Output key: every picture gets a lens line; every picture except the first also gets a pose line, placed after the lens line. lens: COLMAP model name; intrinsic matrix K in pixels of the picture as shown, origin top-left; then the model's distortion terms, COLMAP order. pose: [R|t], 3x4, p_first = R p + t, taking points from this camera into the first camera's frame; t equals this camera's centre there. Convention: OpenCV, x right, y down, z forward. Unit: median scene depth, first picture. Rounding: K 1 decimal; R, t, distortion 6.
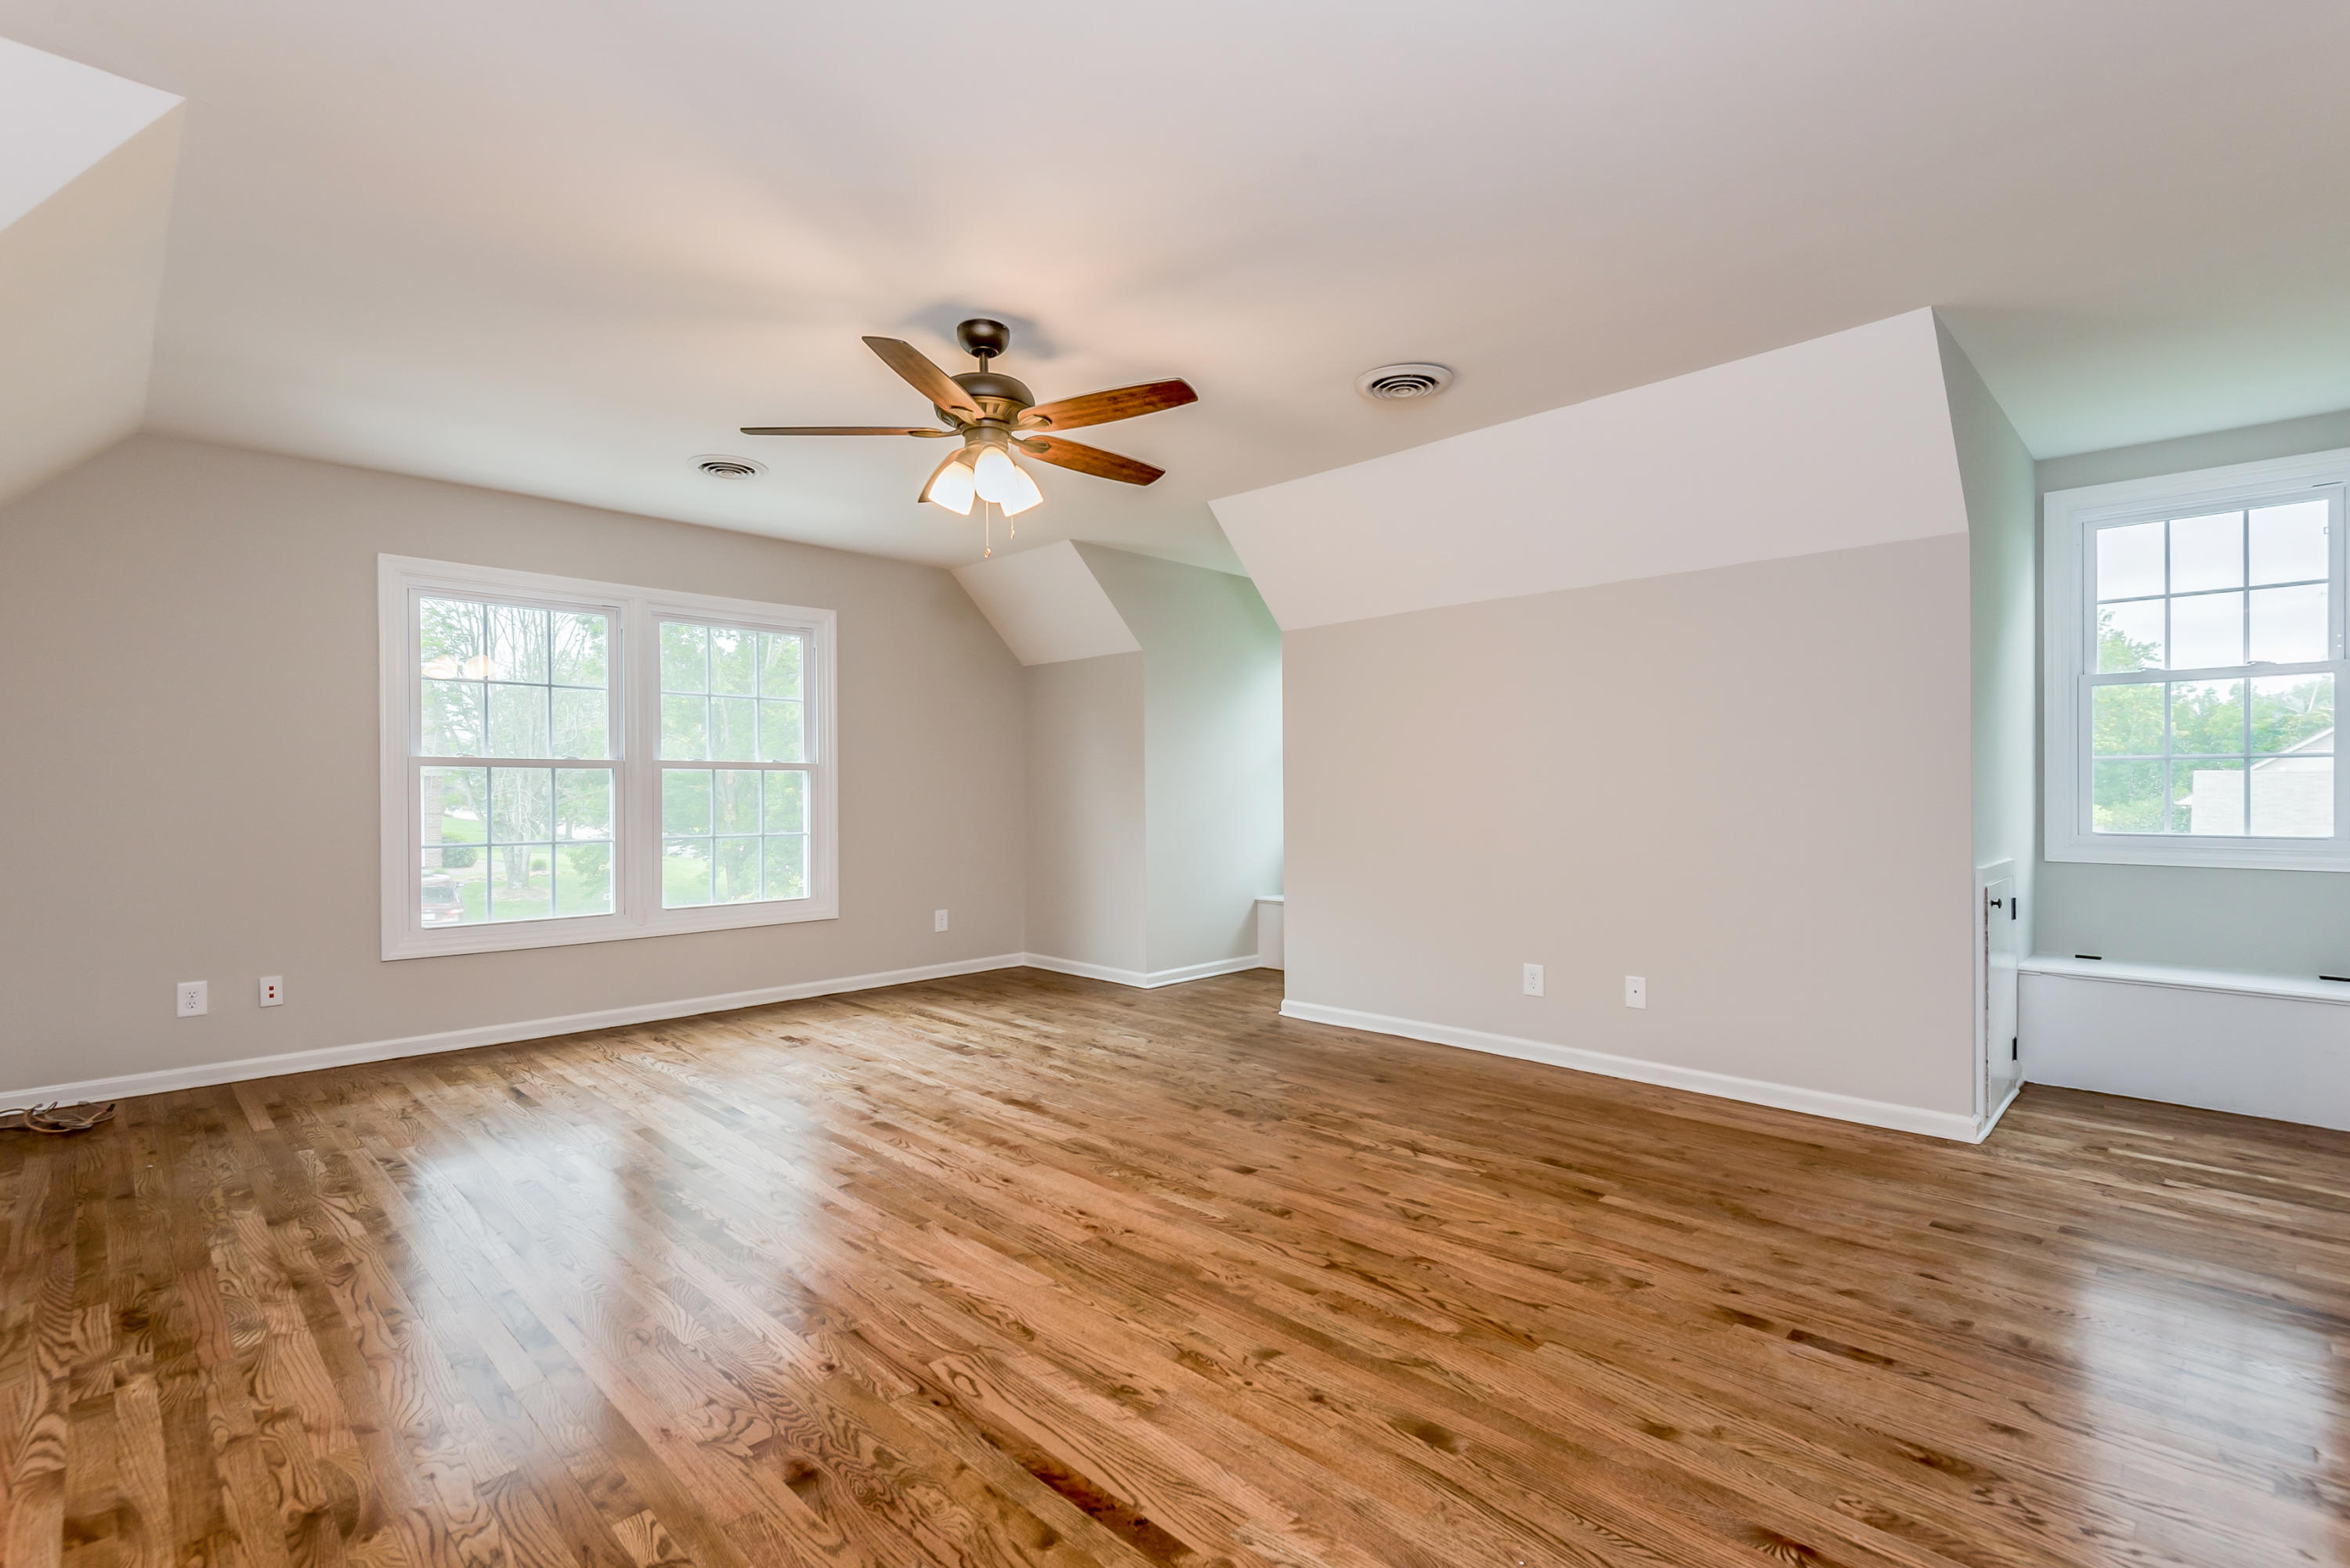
lens RADIAL K [[1071.6, 0, 1186.4], [0, 1071.6, 793.7], [0, 0, 1]] dist [0.023906, -0.006331]
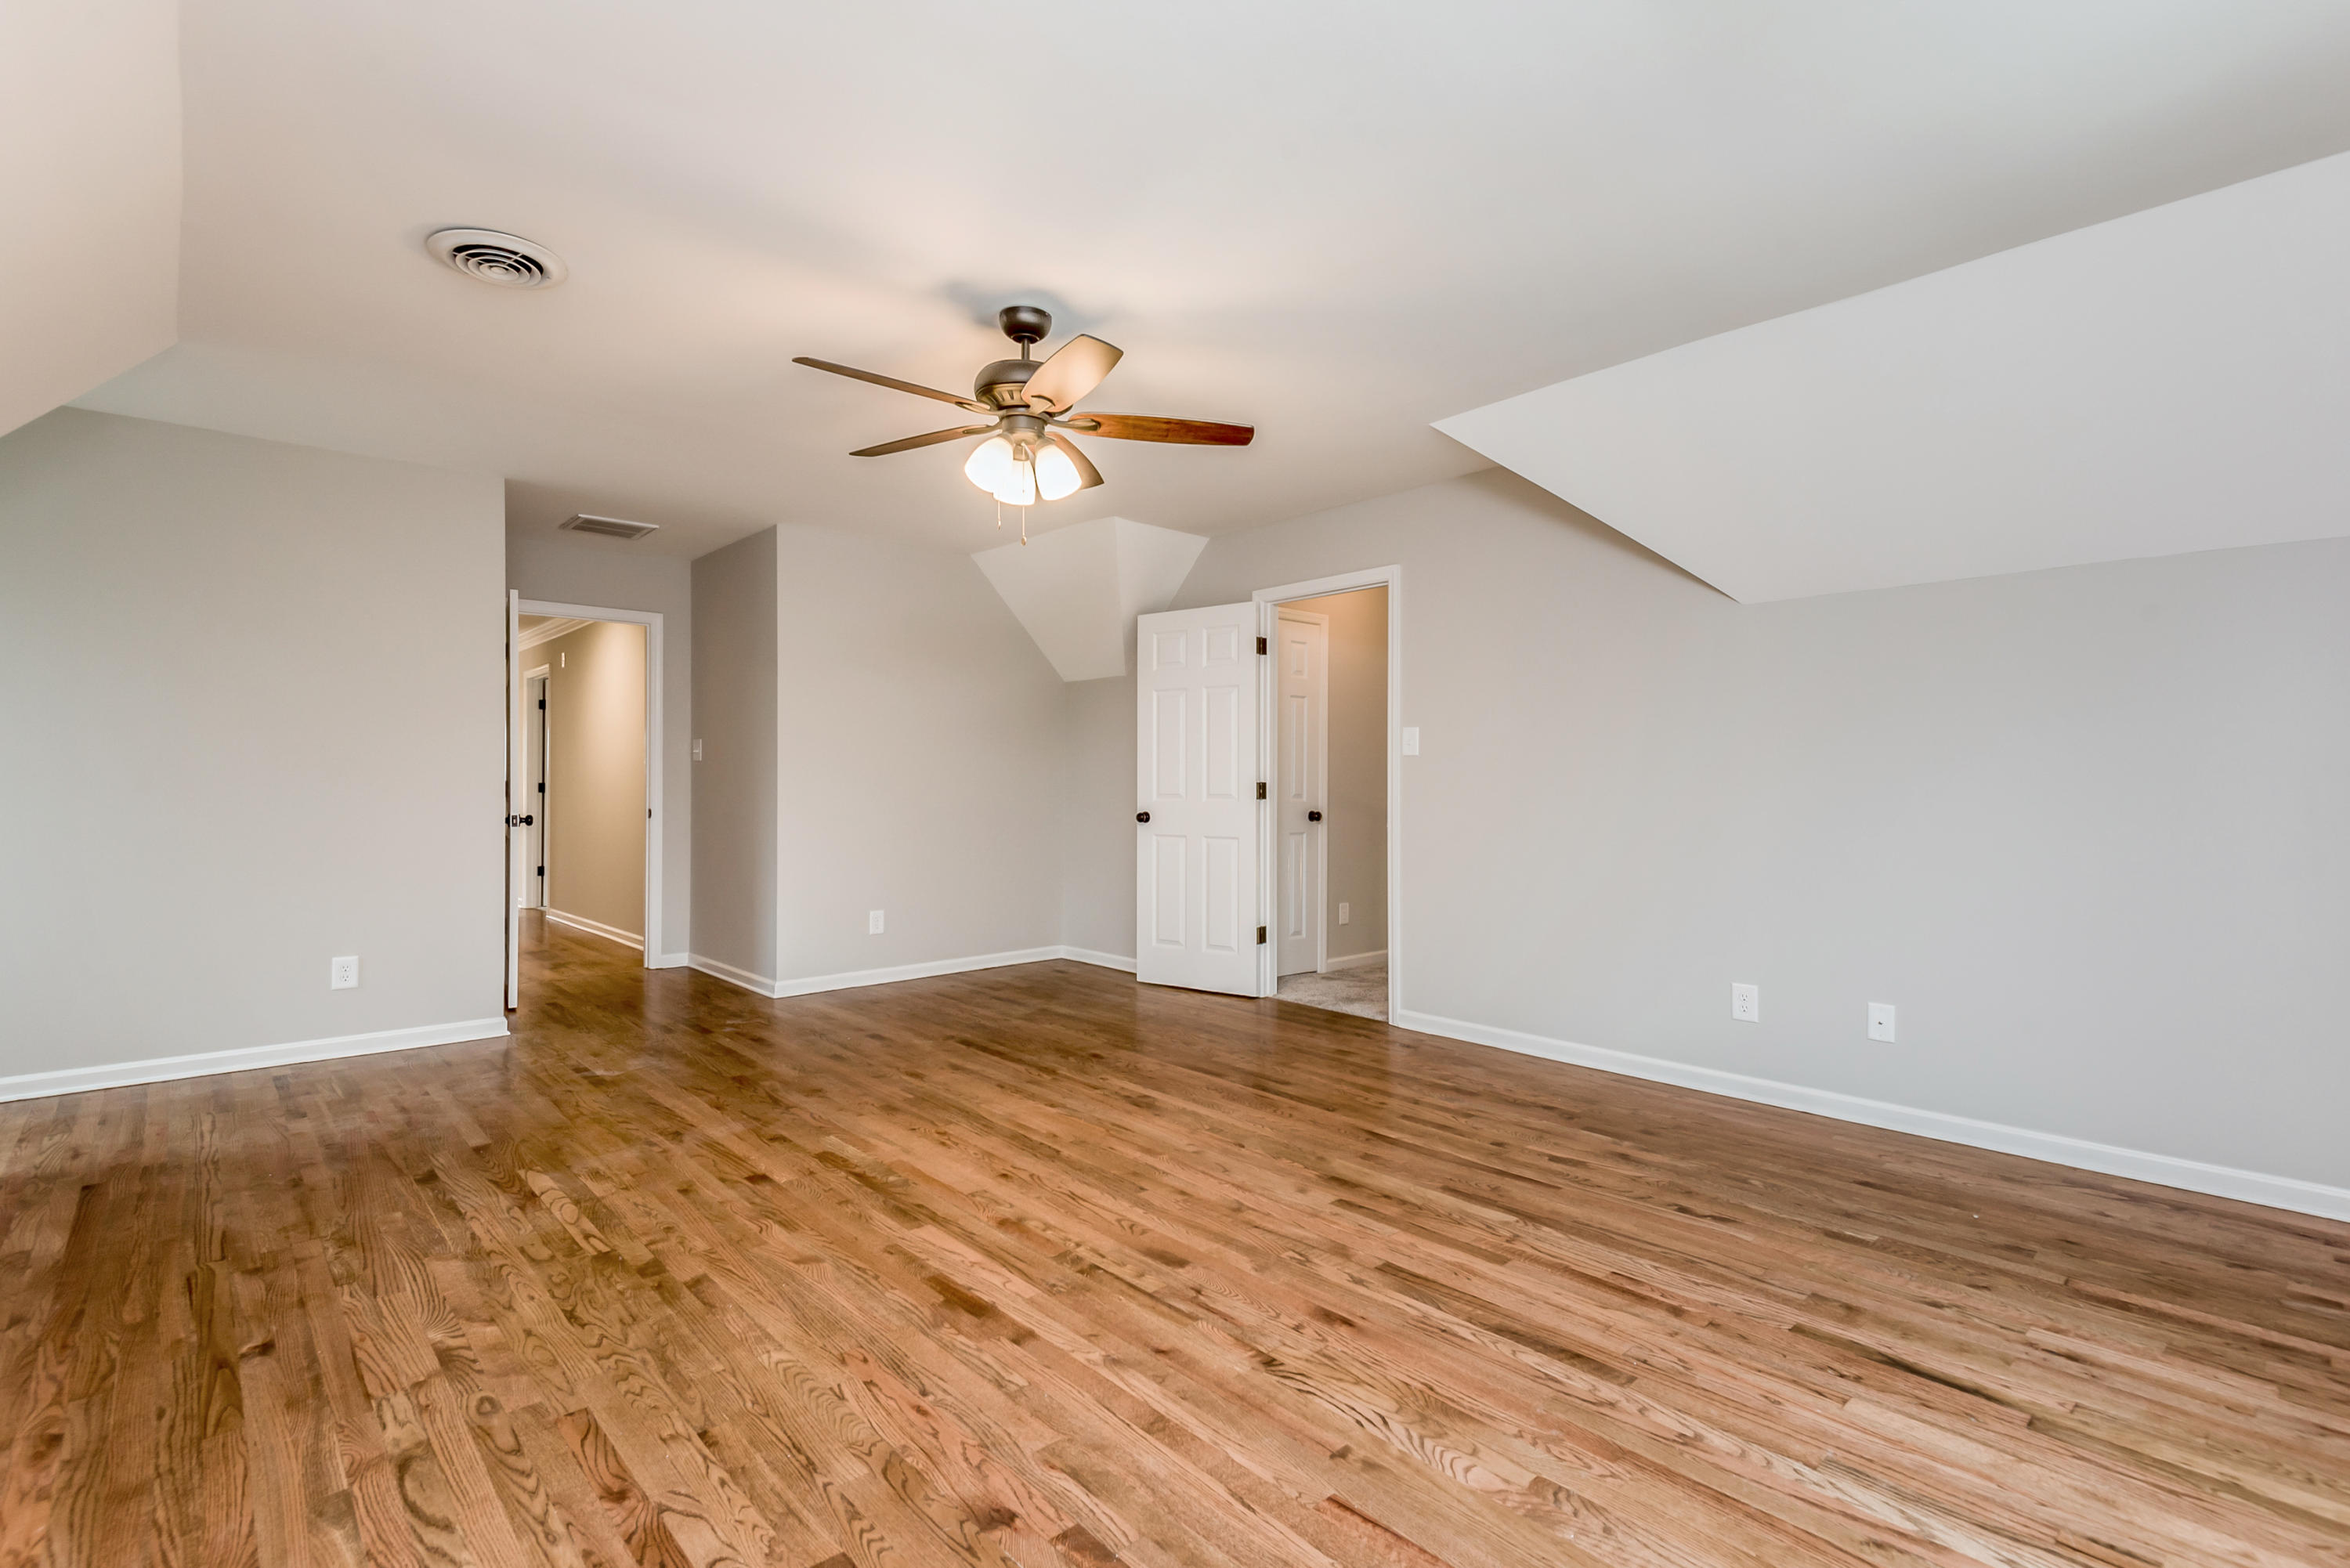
lens RADIAL K [[1071.6, 0, 1167.9], [0, 1071.6, 776.2], [0, 0, 1]] dist [0.023906, -0.006331]
pose [[-0.998832, 0.001773, 0.048280, -0.353890], [0.001340, 0.999959, -0.008993, -0.000811], [-0.048293, -0.008917, -0.998793, 1.915213]]
